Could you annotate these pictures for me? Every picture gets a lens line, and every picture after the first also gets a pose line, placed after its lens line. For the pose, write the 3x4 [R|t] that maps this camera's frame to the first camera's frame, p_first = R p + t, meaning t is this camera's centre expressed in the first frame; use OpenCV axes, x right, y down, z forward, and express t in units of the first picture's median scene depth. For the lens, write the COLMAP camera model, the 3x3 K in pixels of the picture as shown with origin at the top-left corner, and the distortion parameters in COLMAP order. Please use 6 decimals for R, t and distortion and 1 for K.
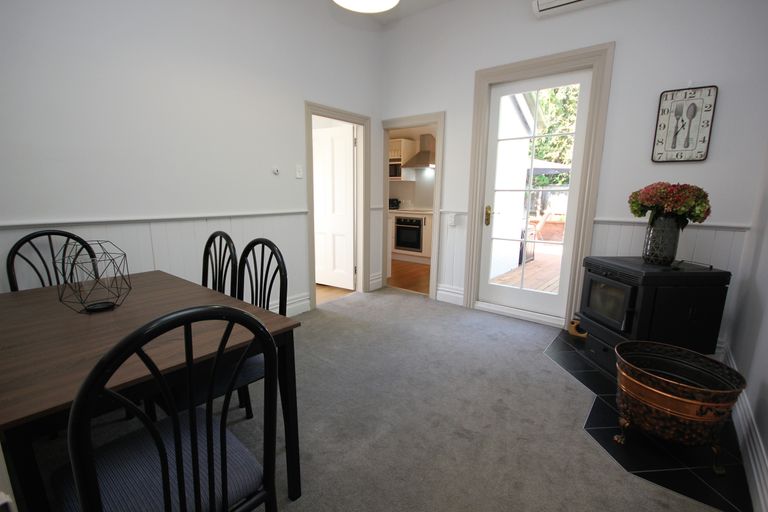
lens RADIAL K [[354.1, 0, 385.4], [0, 354.1, 254.0], [0, 0, 1]] dist [-0.001136, -0.000083]
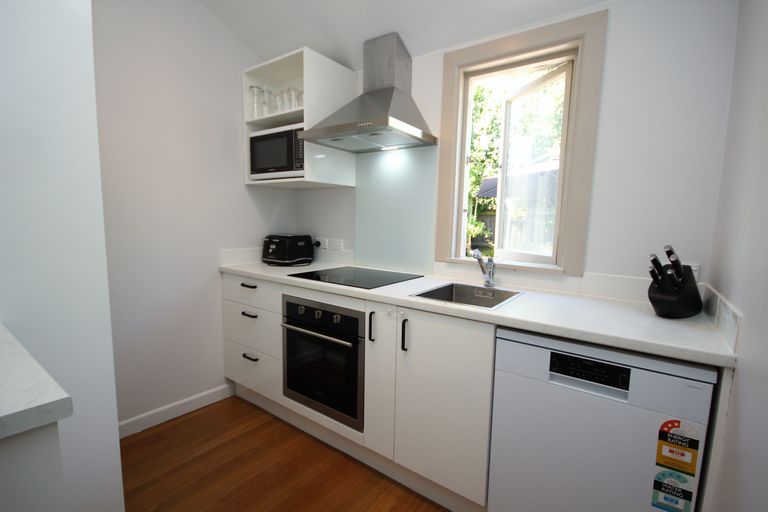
lens RADIAL K [[354.1, 0, 383.3], [0, 354.1, 257.3], [0, 0, 1]] dist [-0.001136, -0.000083]
pose [[0.998567, 0.010846, 0.052407, 0.099610], [-0.008583, 0.999028, -0.043226, -0.127950], [-0.052824, 0.042714, 0.997690, 0.683826]]
